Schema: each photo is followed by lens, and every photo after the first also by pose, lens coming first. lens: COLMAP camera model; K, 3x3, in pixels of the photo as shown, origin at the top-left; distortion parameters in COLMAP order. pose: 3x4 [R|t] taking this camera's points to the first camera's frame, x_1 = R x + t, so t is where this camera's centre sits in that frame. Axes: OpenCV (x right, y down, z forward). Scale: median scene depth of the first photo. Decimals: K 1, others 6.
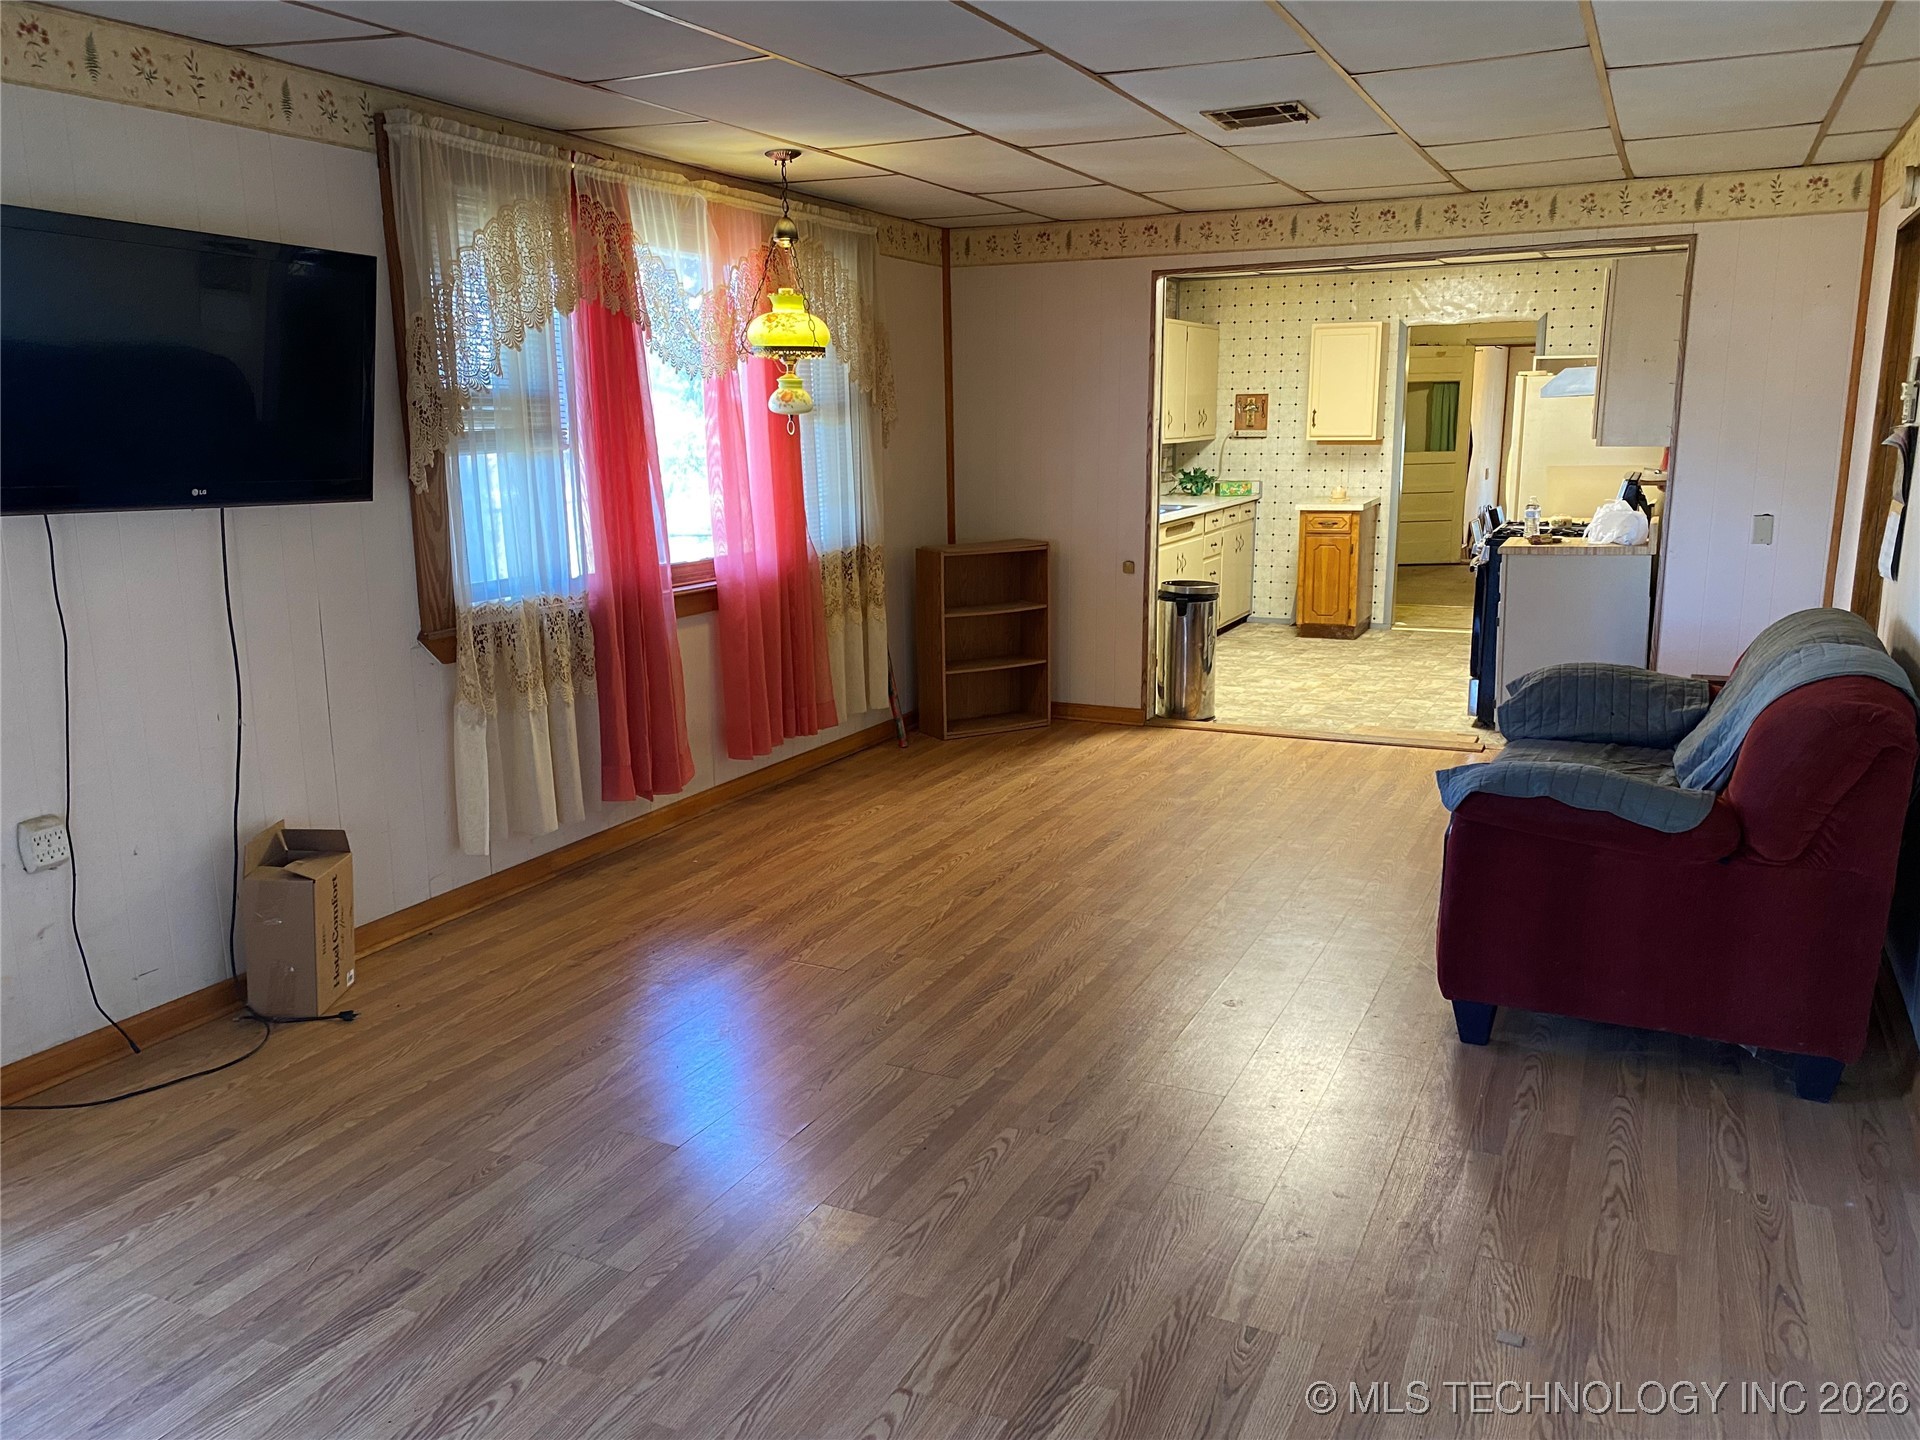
lens RADIAL K [[1454.5, 0, 950.7], [0, 1454.5, 734.9], [0, 0, 1]] dist [0.034133, -0.039005]
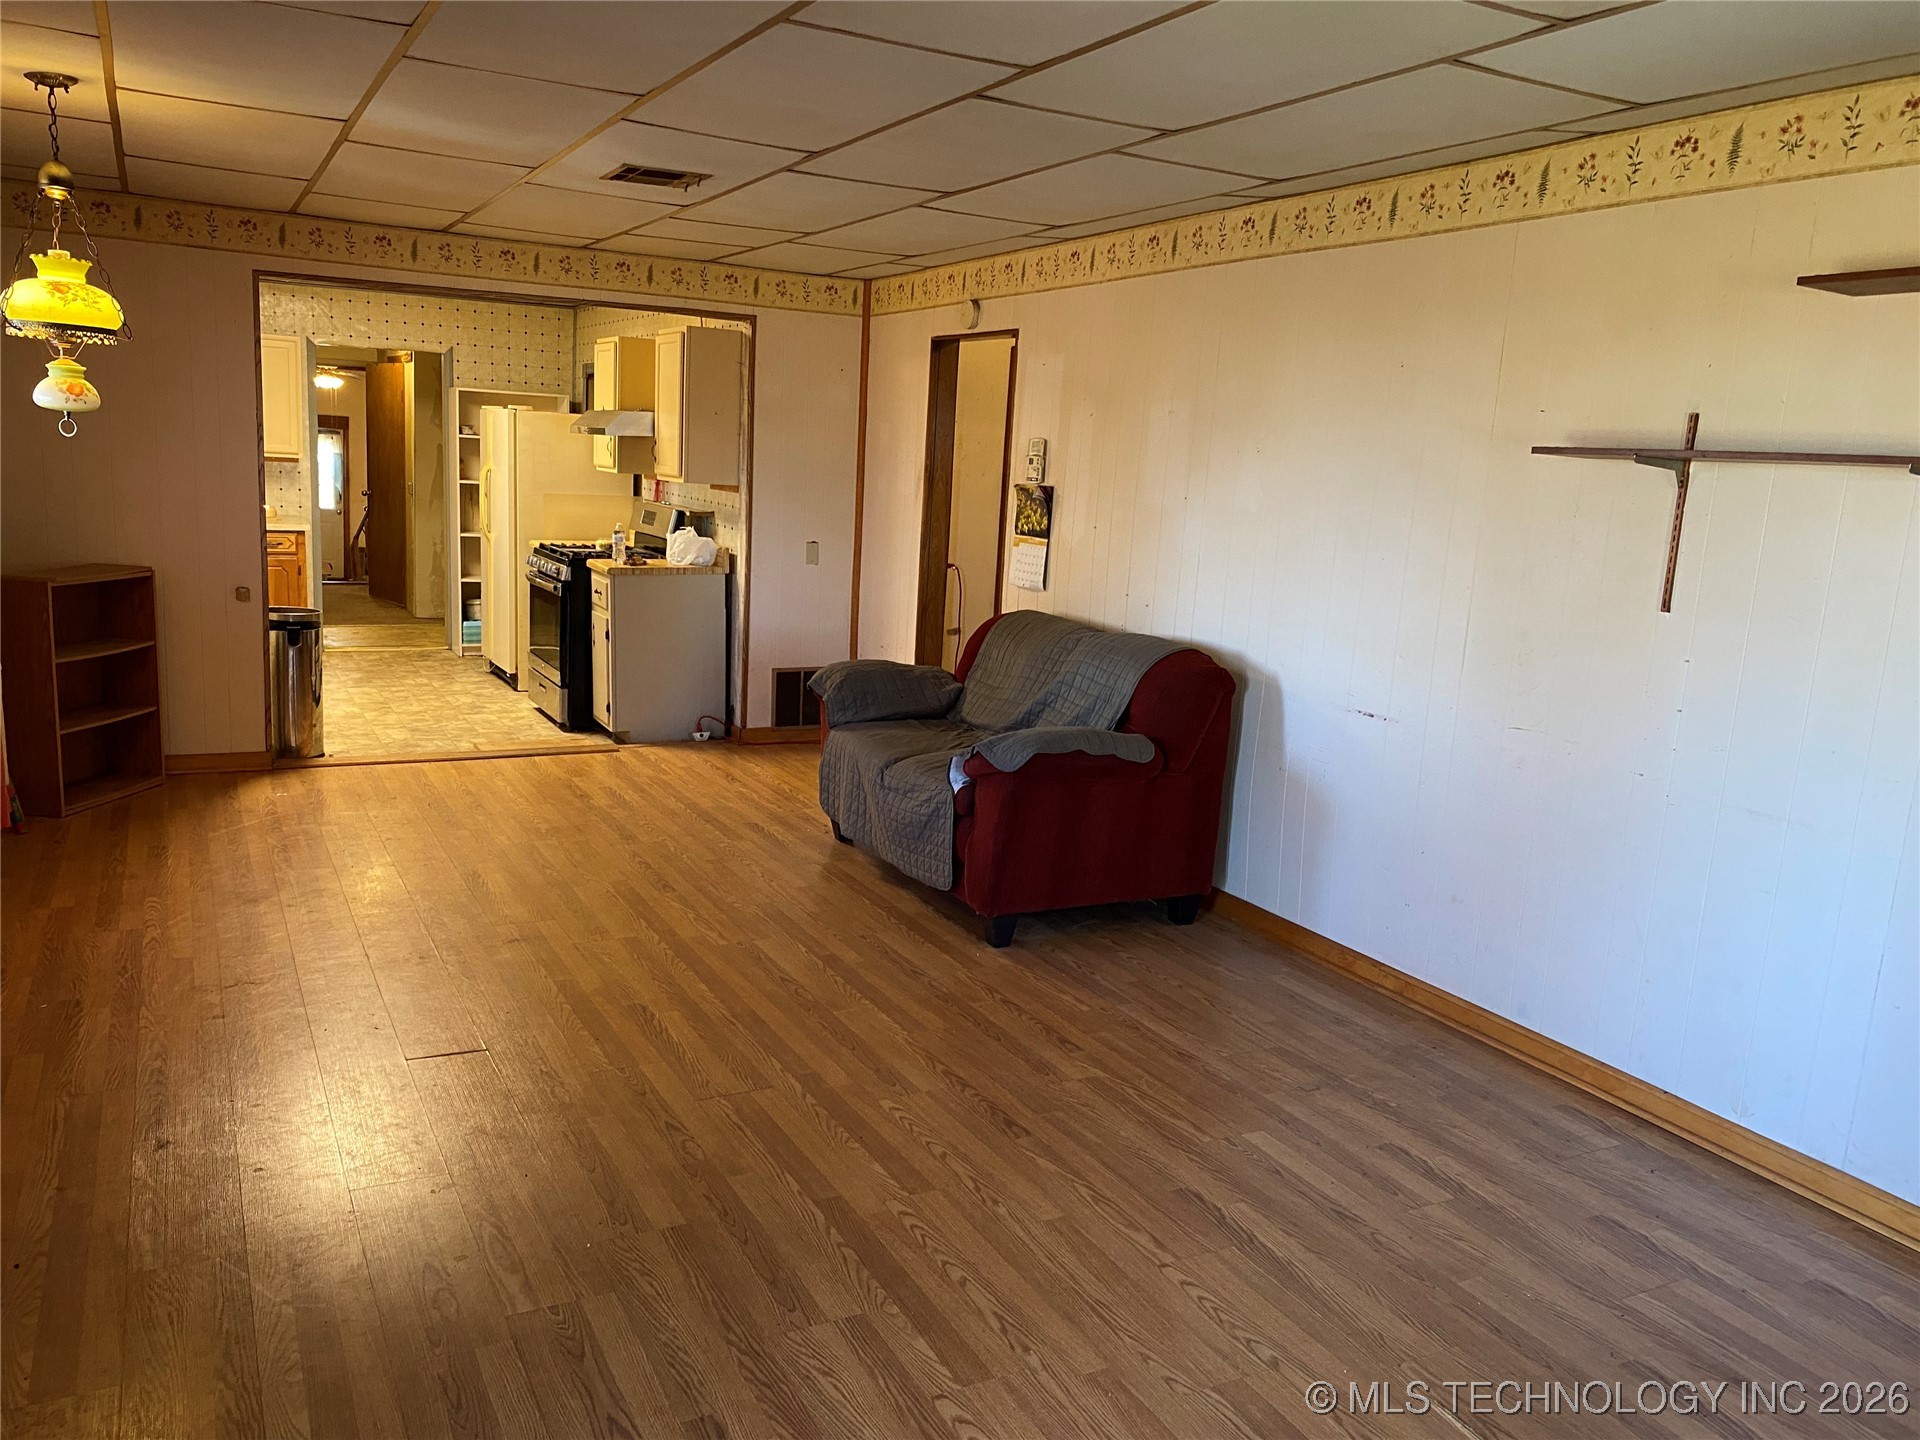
lens RADIAL K [[1454.5, 0, 950.1], [0, 1454.5, 722.4], [0, 0, 1]] dist [0.034133, -0.039005]
pose [[0.588581, -0.101012, 0.802103, -0.394758], [0.116193, 0.992432, 0.039718, -0.026243], [-0.800044, 0.069821, 0.595864, 0.141132]]
